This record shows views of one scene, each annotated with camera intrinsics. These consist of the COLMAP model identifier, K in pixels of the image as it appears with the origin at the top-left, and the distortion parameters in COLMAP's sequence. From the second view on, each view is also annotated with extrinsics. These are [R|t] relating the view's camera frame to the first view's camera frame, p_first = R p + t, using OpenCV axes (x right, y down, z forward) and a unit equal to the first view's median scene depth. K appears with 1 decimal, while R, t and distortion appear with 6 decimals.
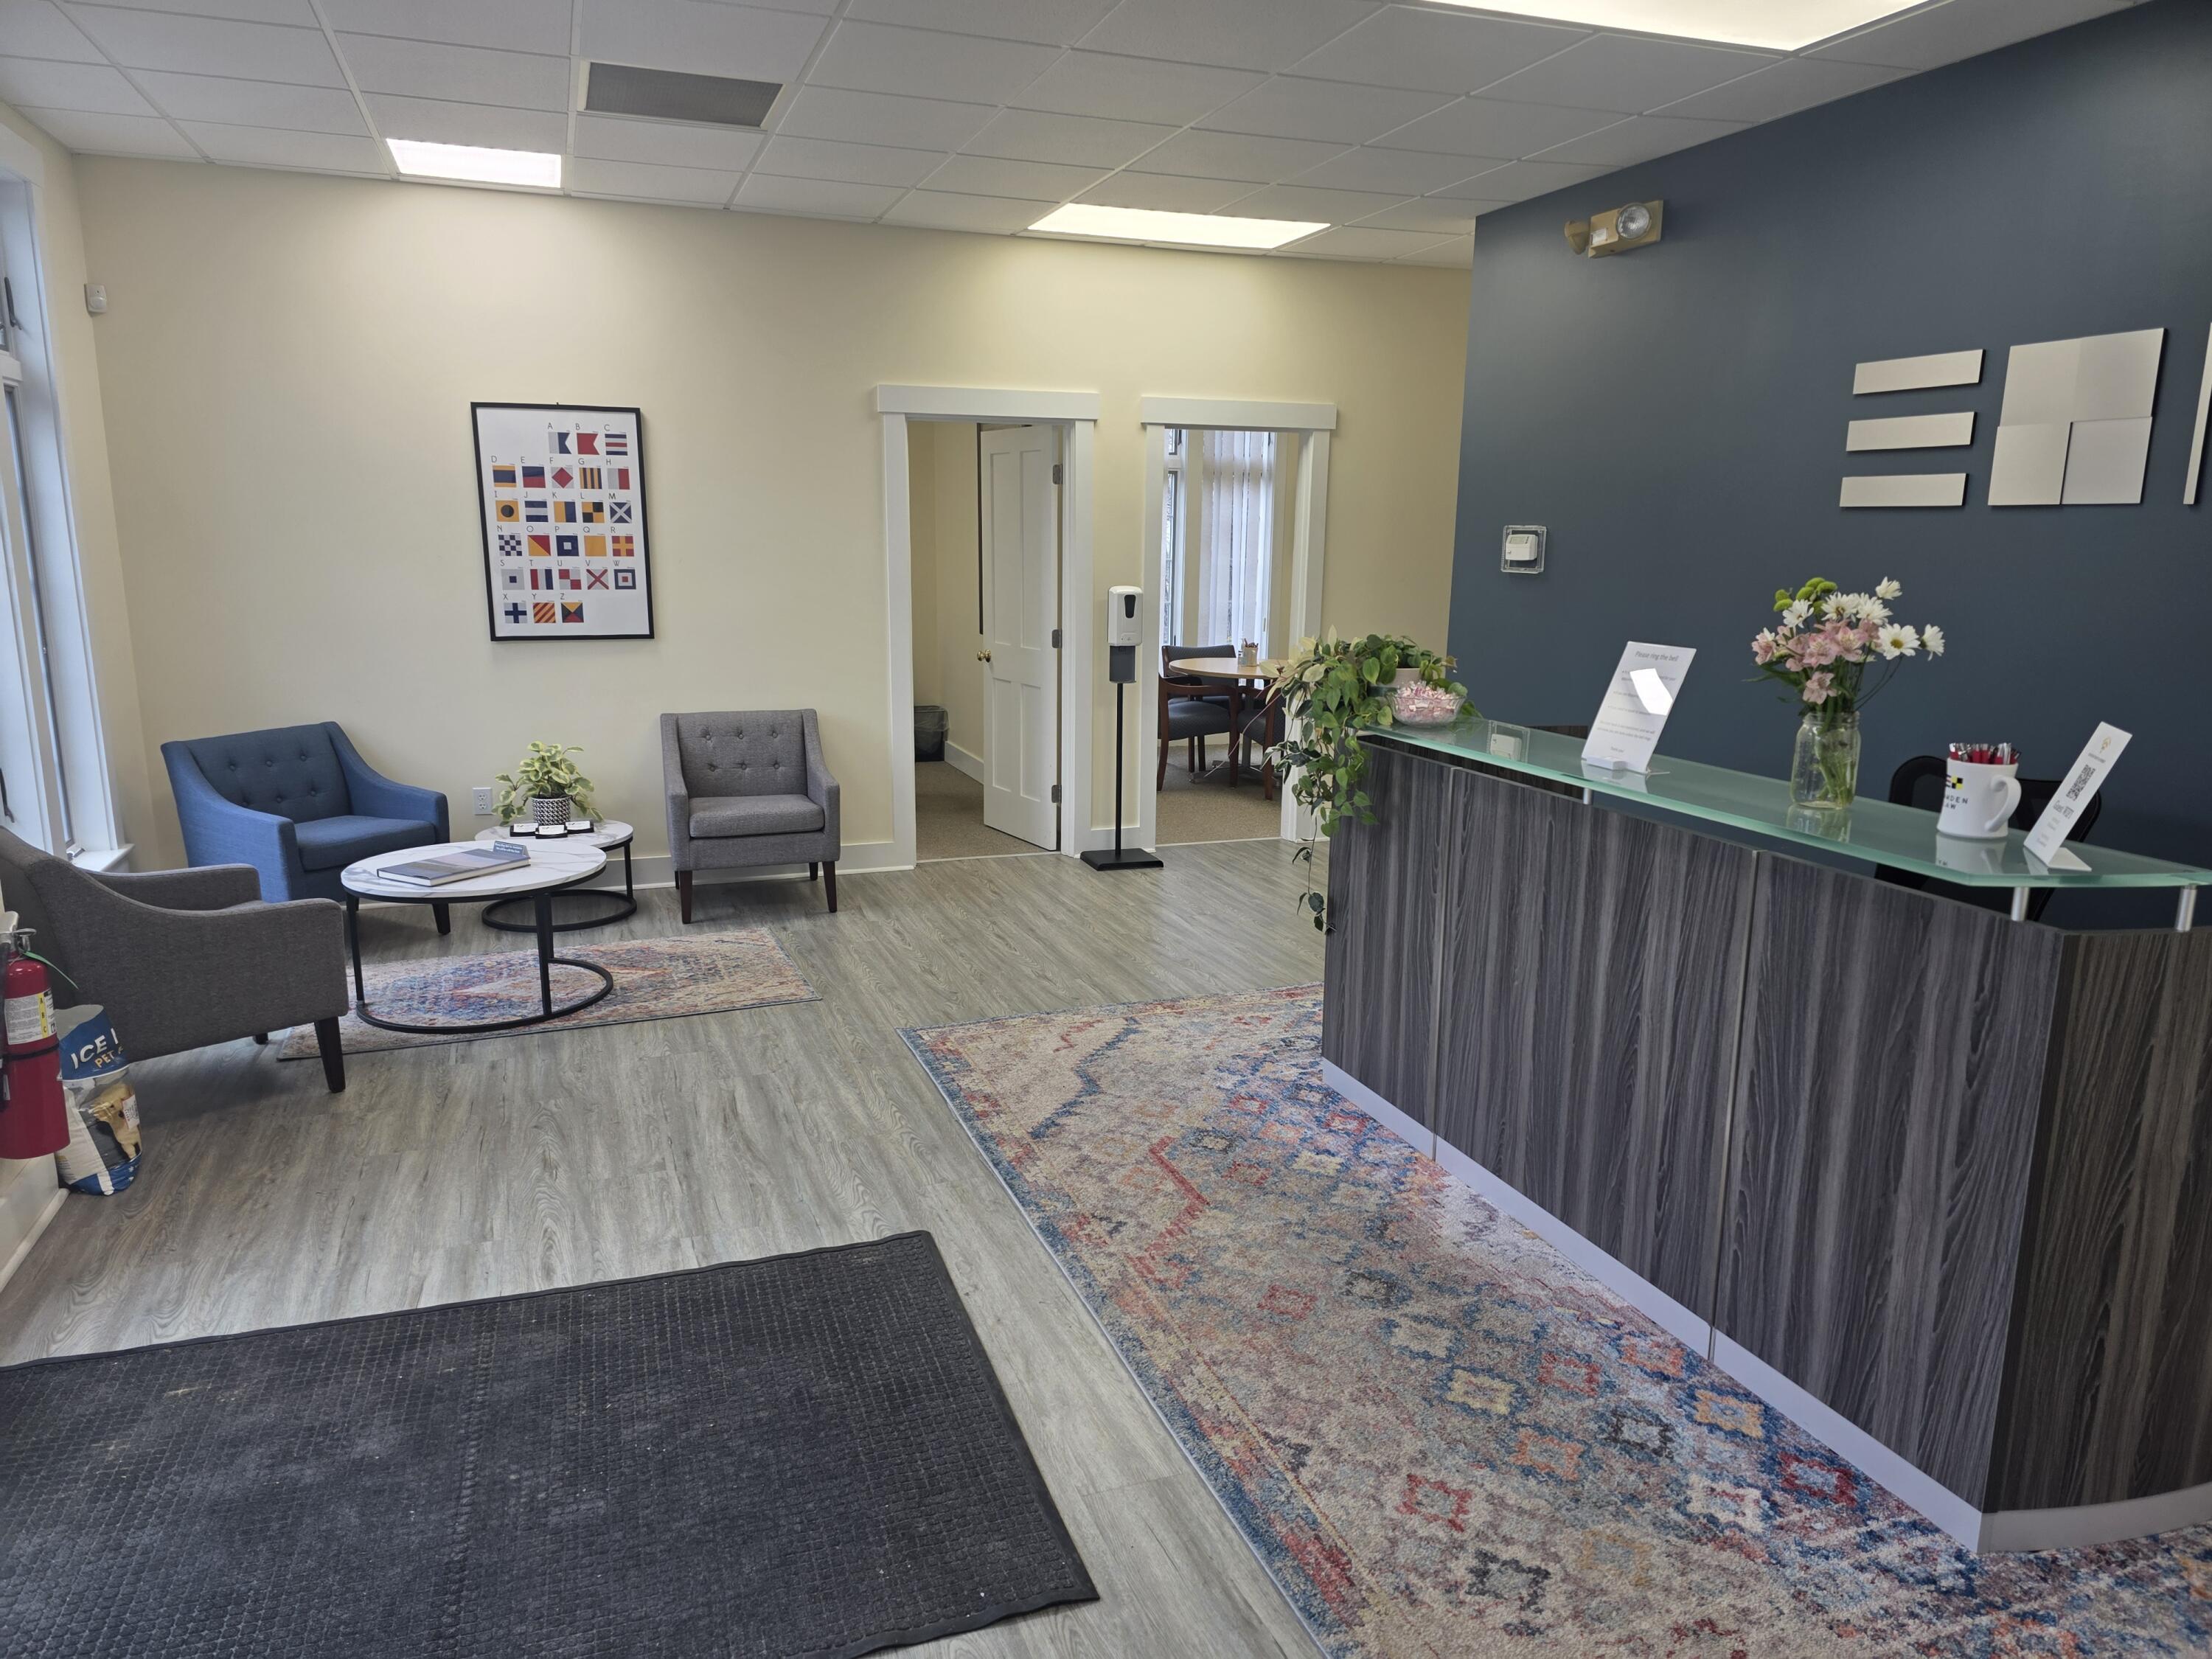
lens RADIAL K [[1477.8, 0, 1106.5], [0, 1477.8, 829.0], [0, 0, 1]] dist [0.007107, -0.003579]
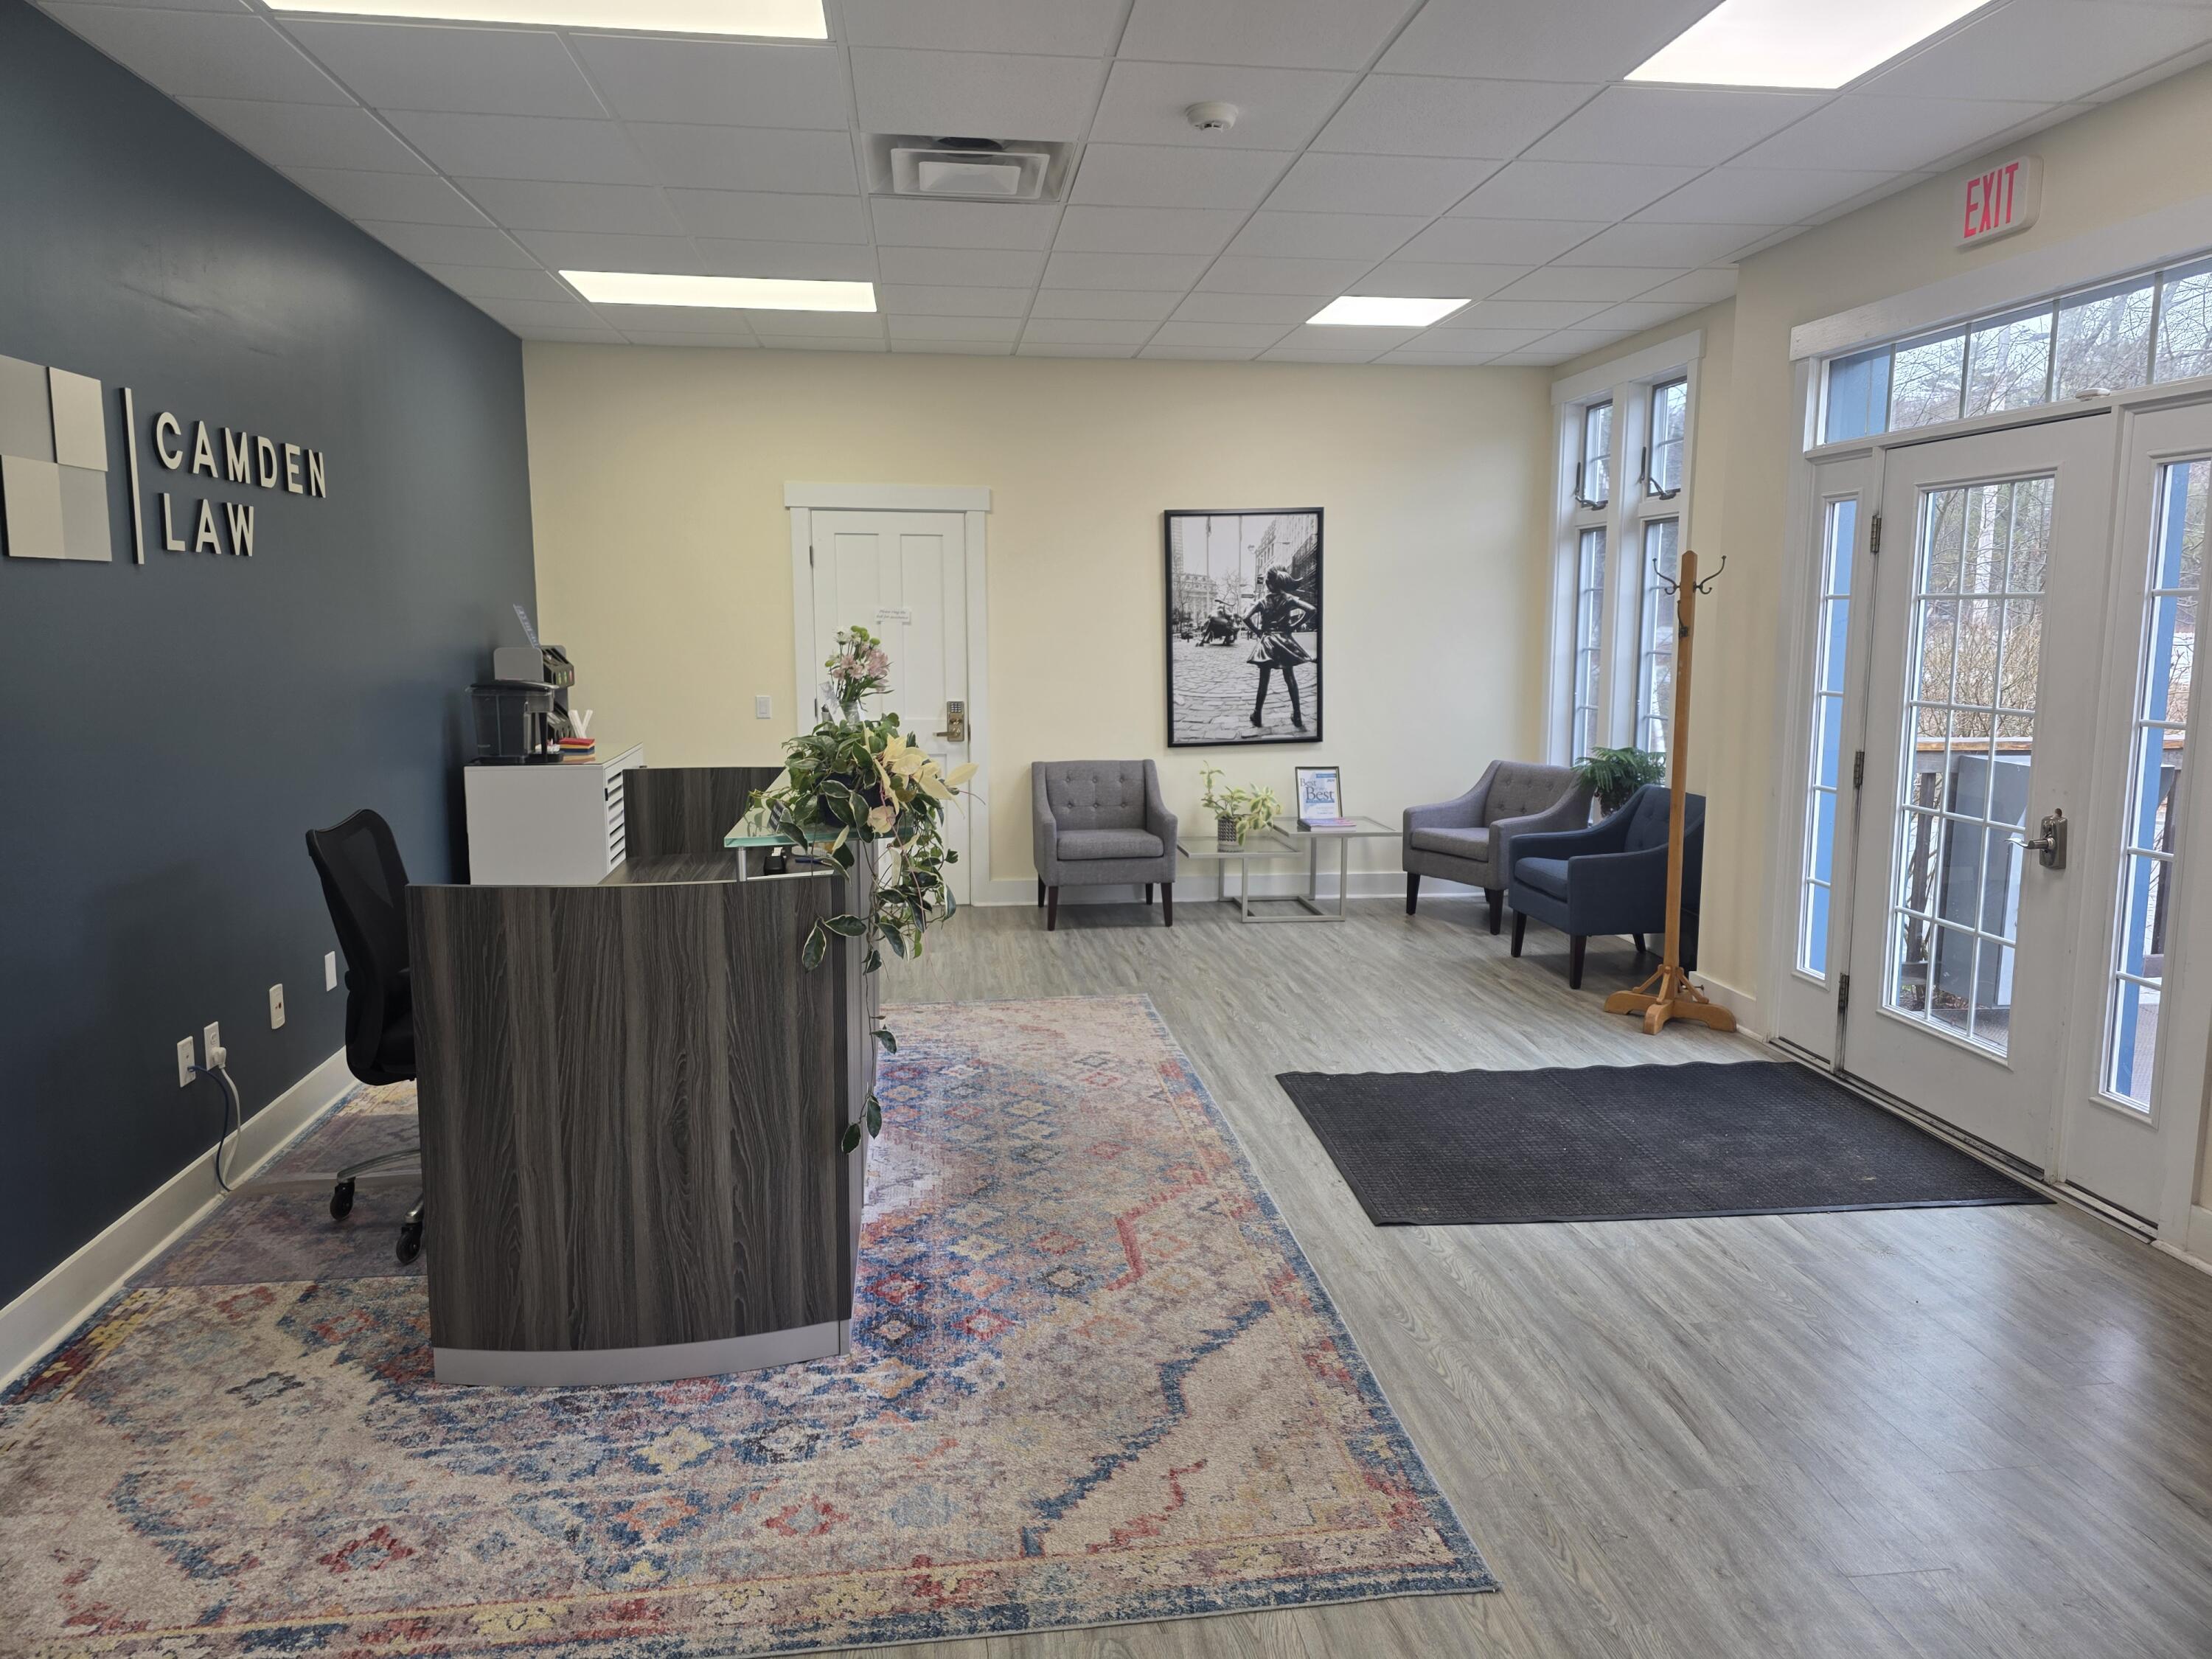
lens RADIAL K [[1477.8, 0, 1108.0], [0, 1477.8, 822.5], [0, 0, 1]] dist [0.007107, -0.003579]
pose [[-0.973540, -0.043922, 0.224257, -0.150197], [0.033873, 0.942777, 0.331700, -0.365935], [-0.225993, 0.330519, -0.916343, 1.844056]]
